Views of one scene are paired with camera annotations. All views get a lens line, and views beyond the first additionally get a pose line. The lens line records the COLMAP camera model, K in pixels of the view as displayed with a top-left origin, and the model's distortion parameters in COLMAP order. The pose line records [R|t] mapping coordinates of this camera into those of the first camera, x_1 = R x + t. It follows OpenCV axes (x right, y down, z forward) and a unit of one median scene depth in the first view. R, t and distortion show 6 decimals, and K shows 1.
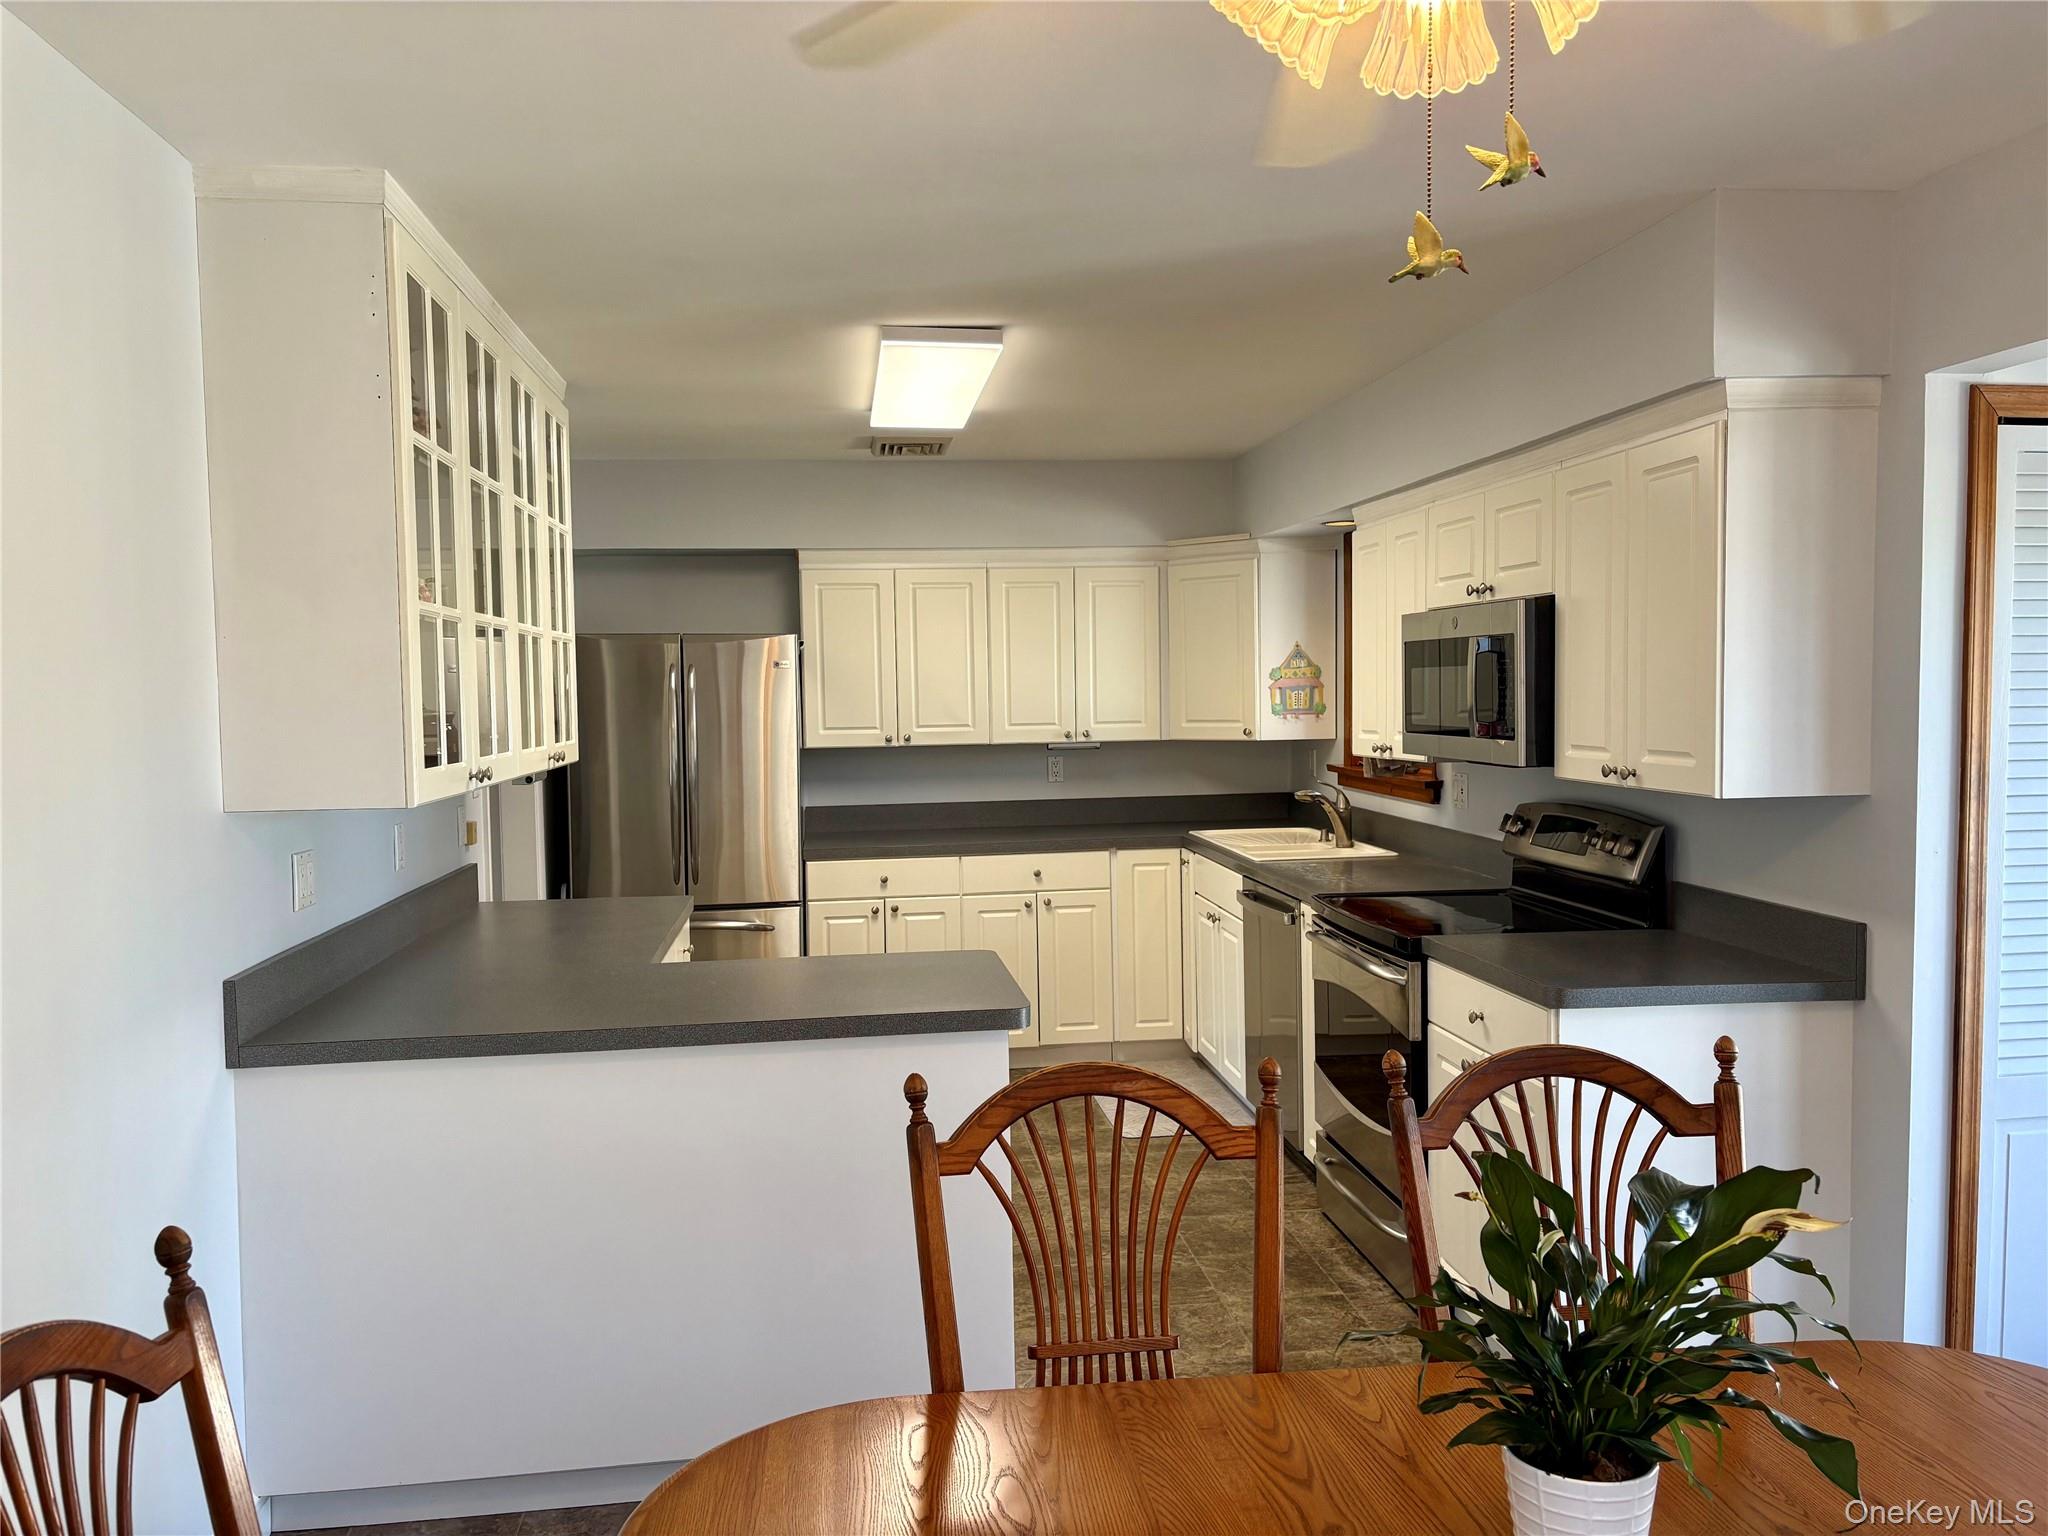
lens RADIAL K [[1548.9, 0, 1010.1], [0, 1548.9, 759.8], [0, 0, 1]] dist [0.063593, -0.073787]
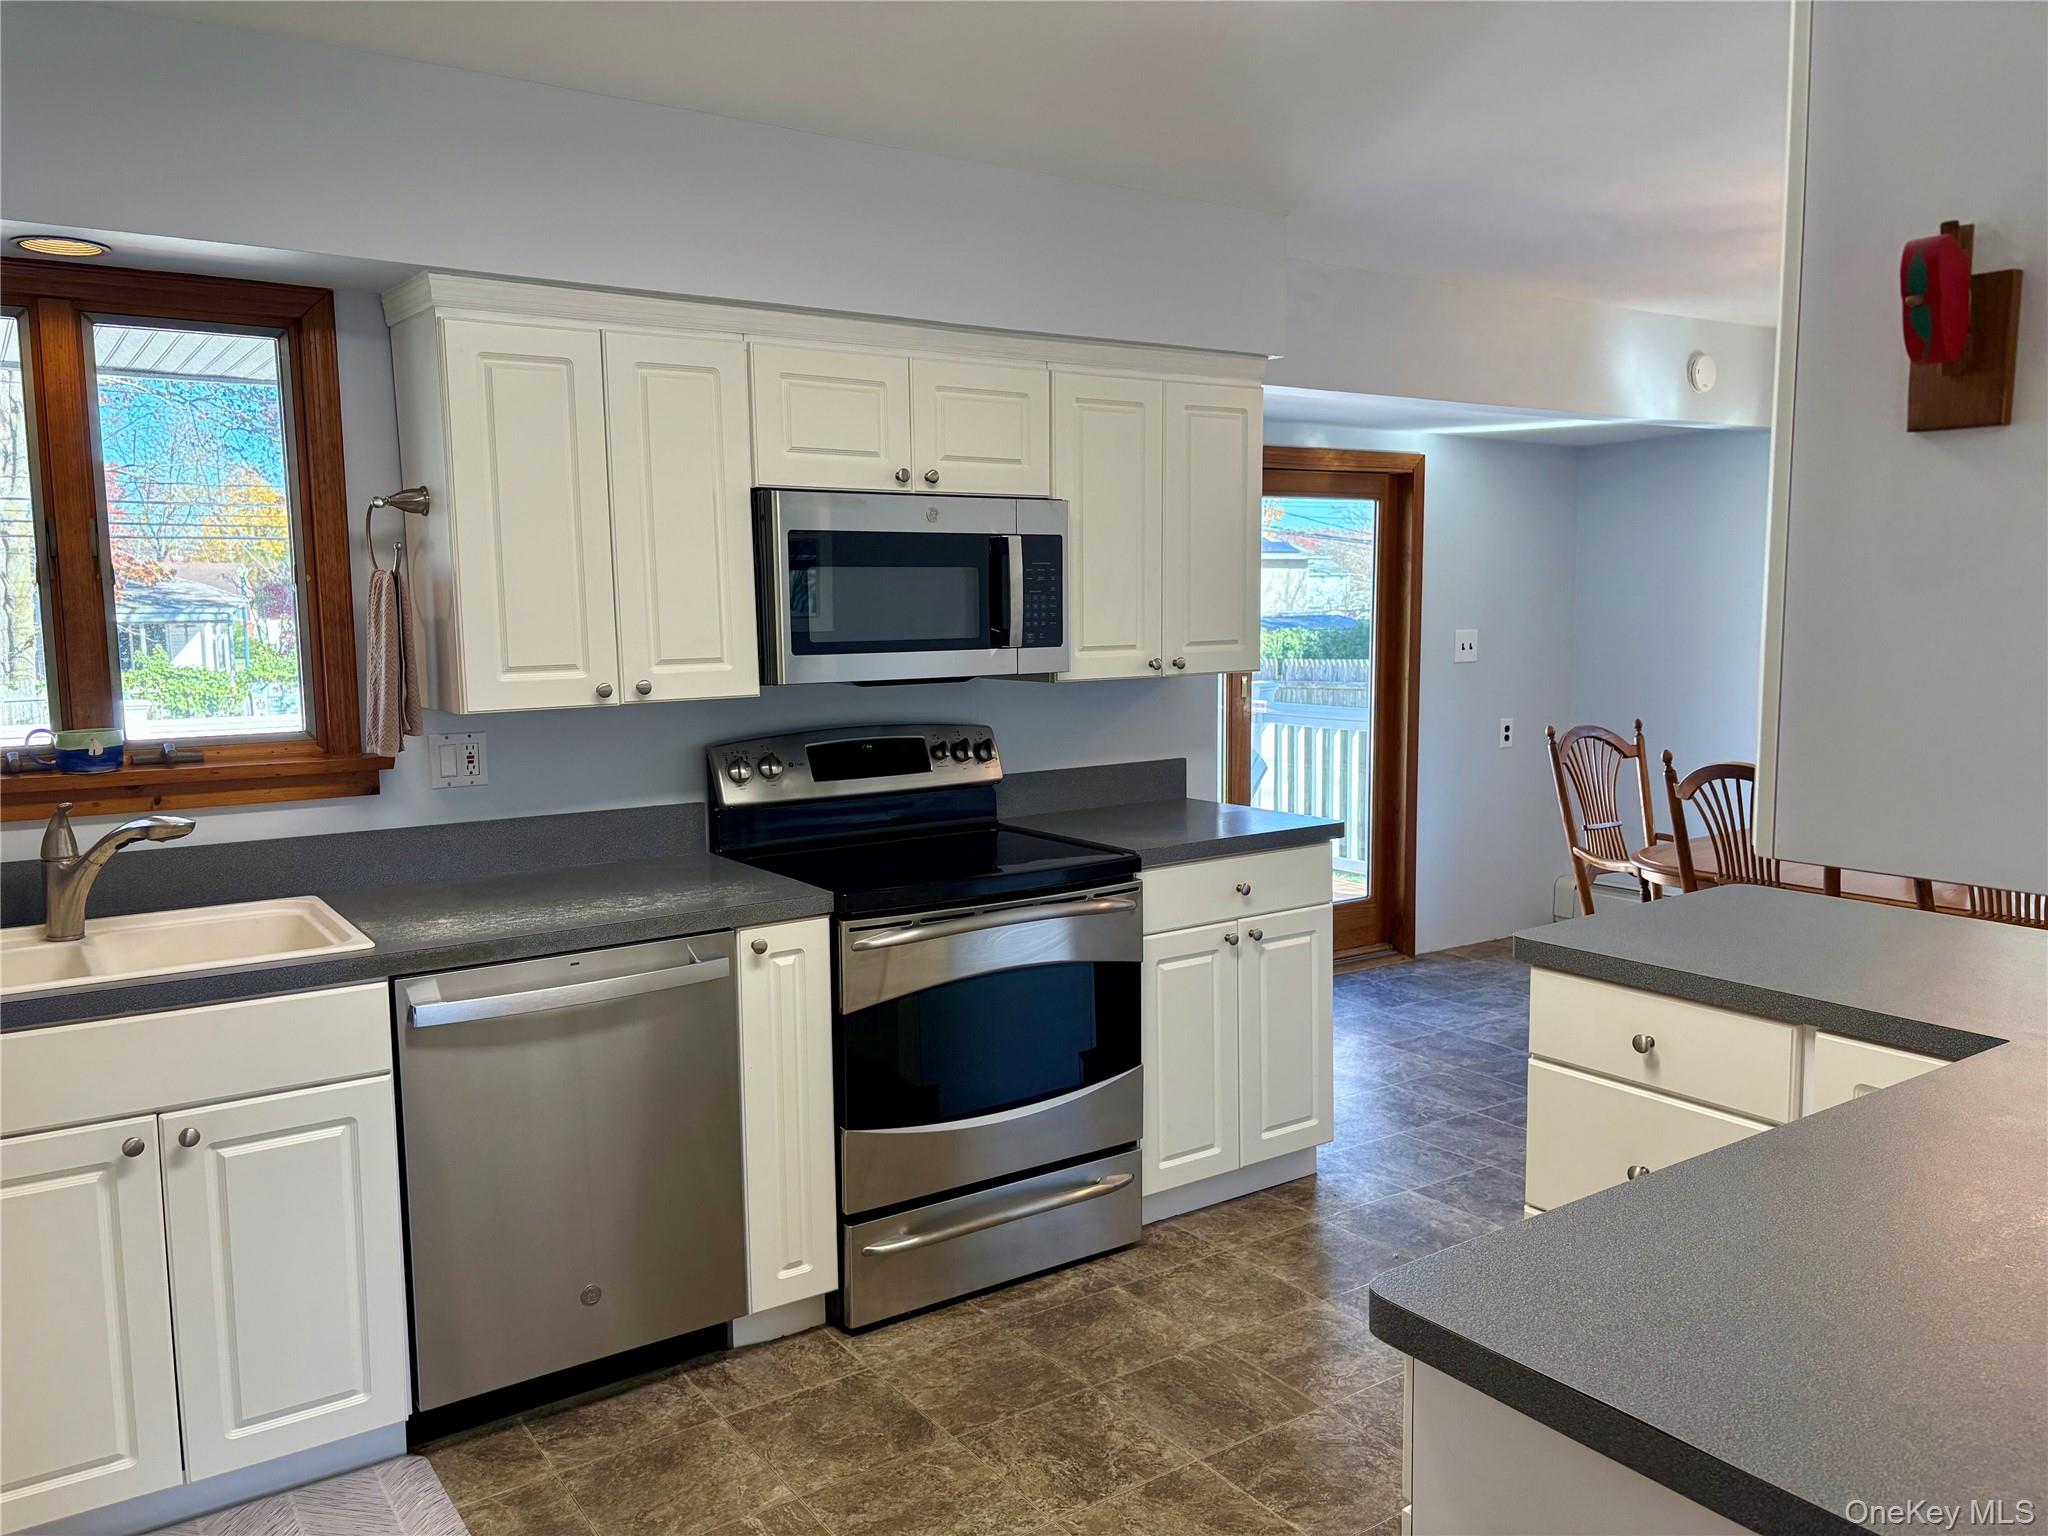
lens RADIAL K [[1548.9, 0, 1033.4], [0, 1548.9, 781.1], [0, 0, 1]] dist [0.063593, -0.073787]
pose [[-0.478427, -0.082478, 0.874245, -0.374476], [0.062582, 0.989845, 0.127631, -0.037891], [-0.875894, 0.115774, -0.468407, 1.056326]]
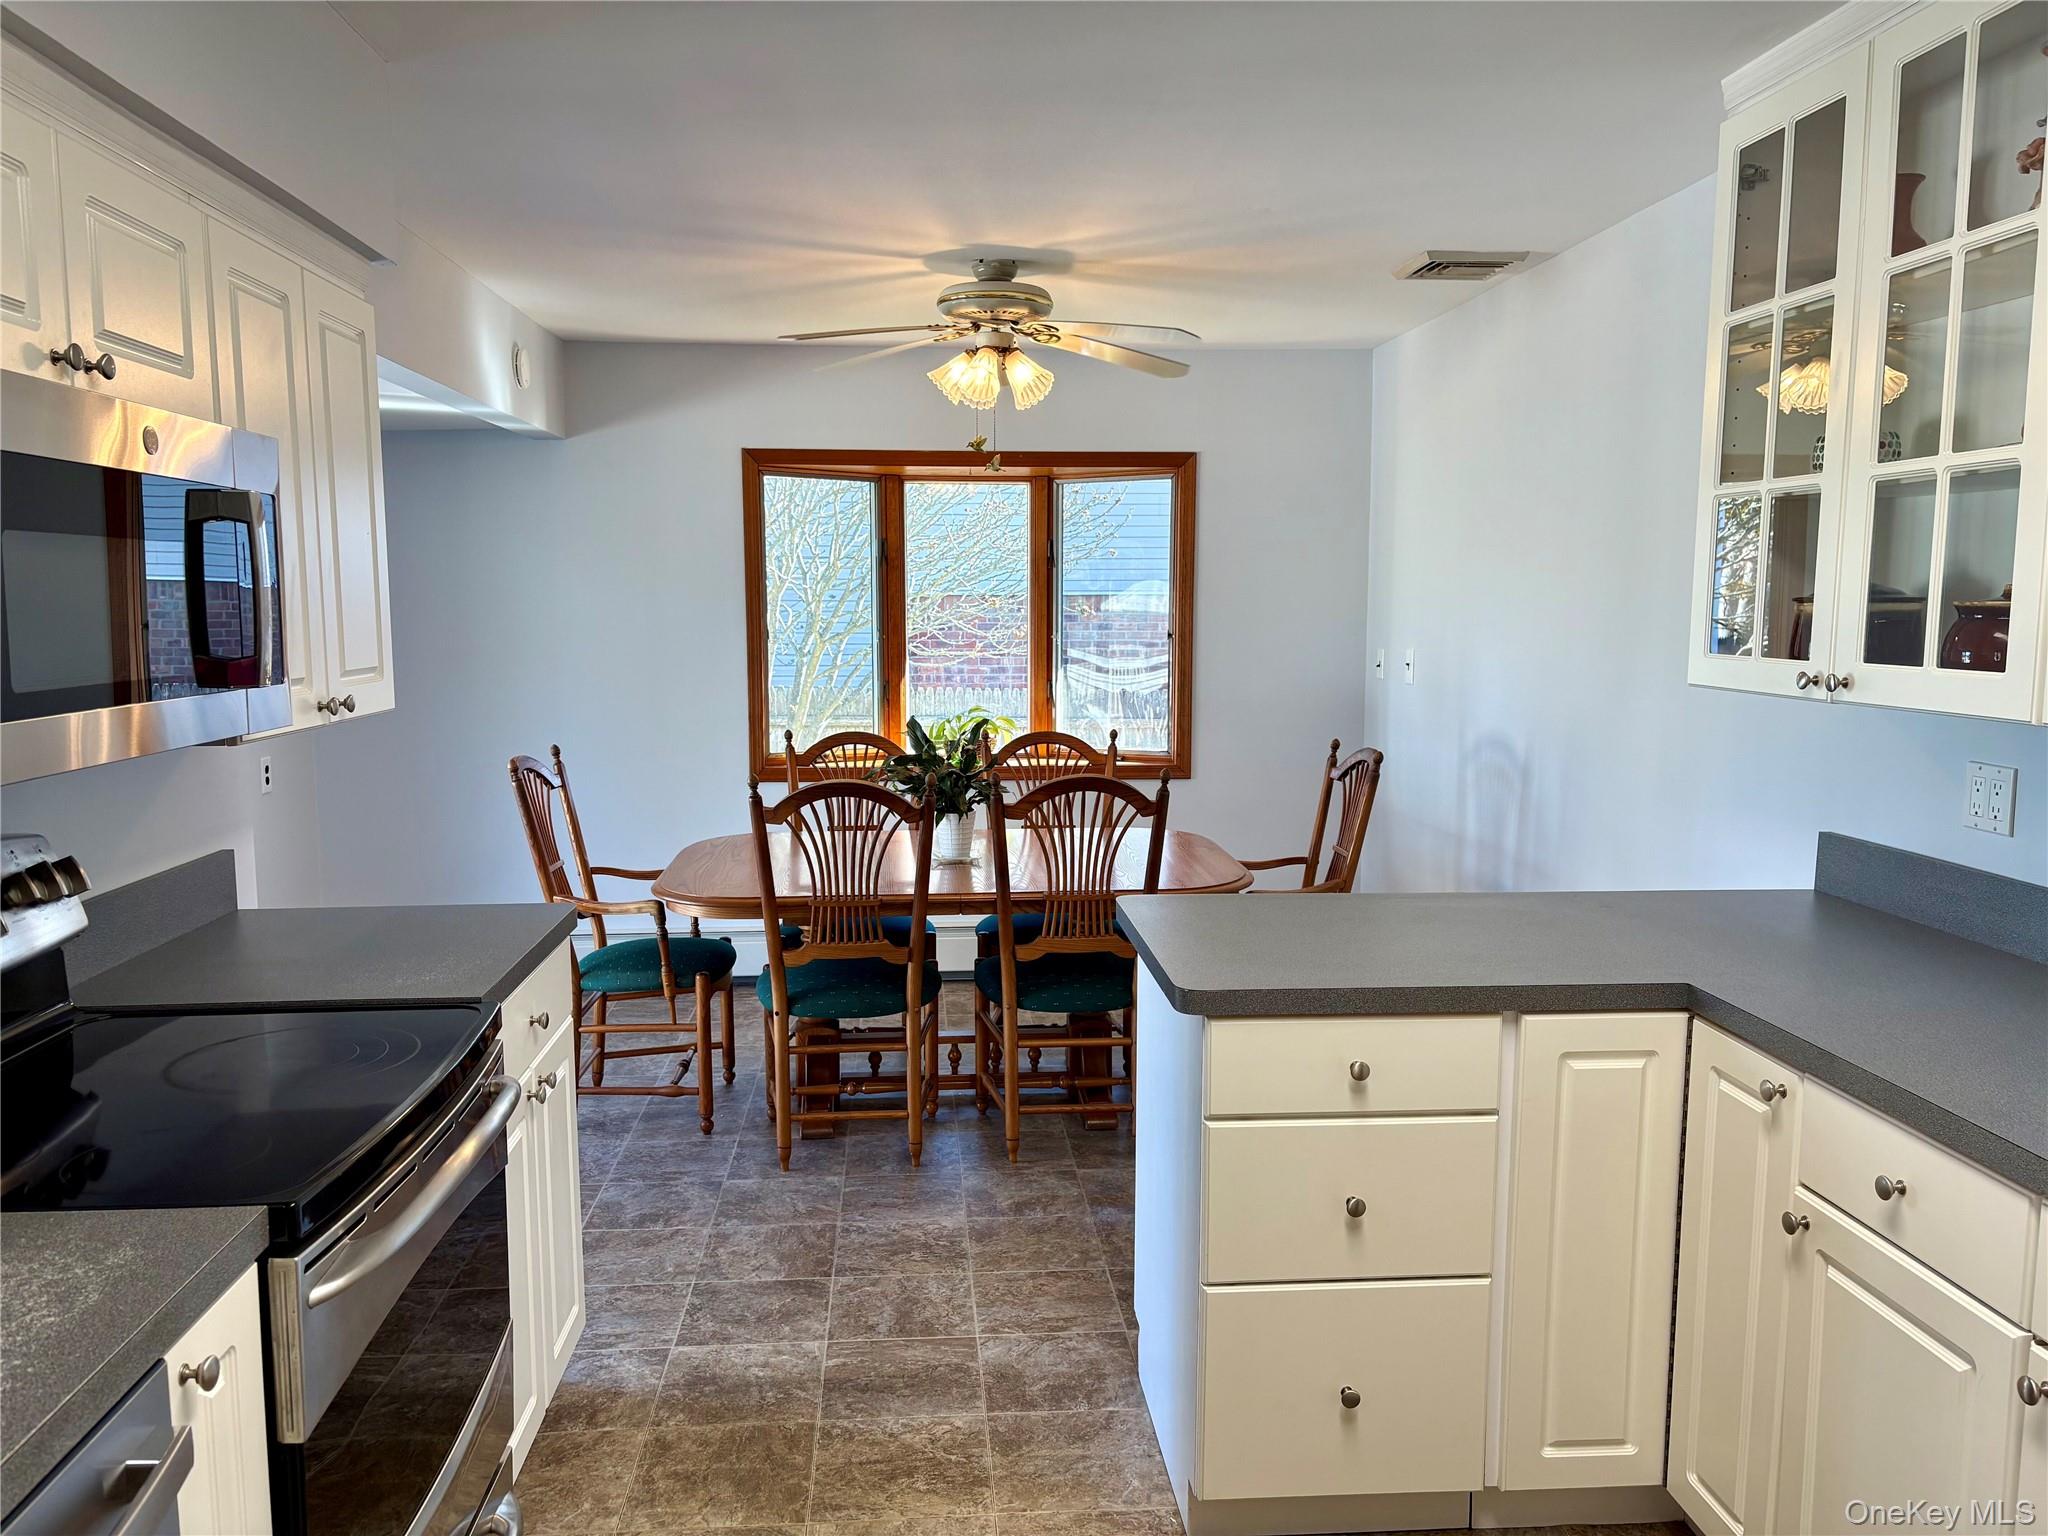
lens RADIAL K [[1548.9, 0, 1015.2], [0, 1548.9, 772.4], [0, 0, 1]] dist [0.063593, -0.073787]
pose [[-0.999085, 0.011314, 0.041249, 0.018823], [0.017708, 0.987264, 0.158101, -0.047195], [-0.038935, 0.158686, -0.986561, 1.121841]]
